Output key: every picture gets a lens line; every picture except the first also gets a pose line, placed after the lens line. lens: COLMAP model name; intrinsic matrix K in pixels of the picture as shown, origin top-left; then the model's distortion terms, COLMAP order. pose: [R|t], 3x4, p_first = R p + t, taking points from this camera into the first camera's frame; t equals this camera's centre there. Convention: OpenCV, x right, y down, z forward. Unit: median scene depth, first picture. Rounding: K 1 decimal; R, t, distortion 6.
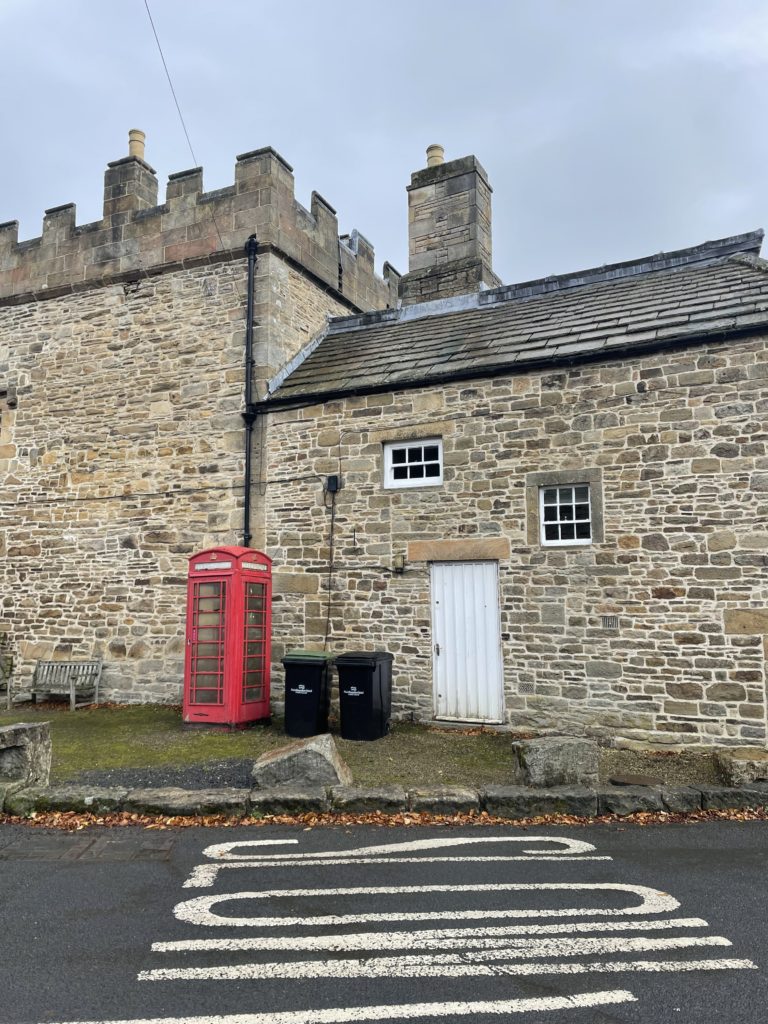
lens RADIAL K [[783.9, 0, 384.7], [0, 783.9, 508.4], [0, 0, 1]] dist [0.001575, -0.001852]
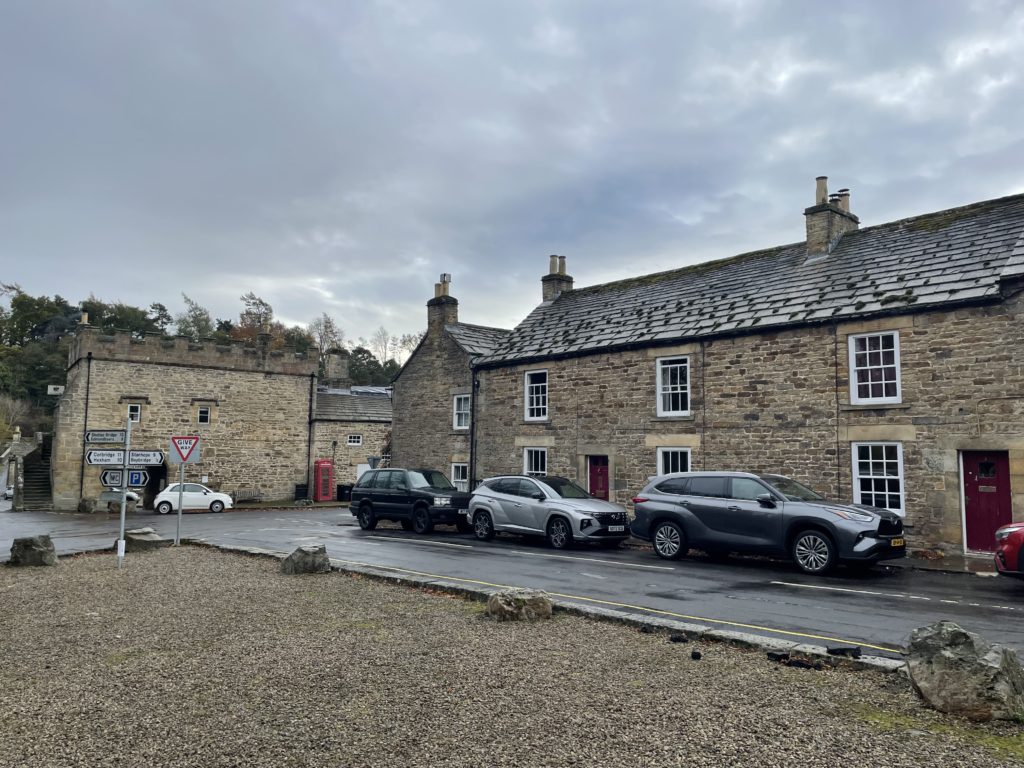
lens RADIAL K [[783.9, 0, 512.4], [0, 783.9, 384.5], [0, 0, 1]] dist [0.001575, -0.001852]
pose [[0.532195, 0.088688, 0.841964, -2.772278], [-0.113468, 0.992998, -0.032876, -0.278432], [-0.838984, -0.078040, 0.538532, -1.770394]]
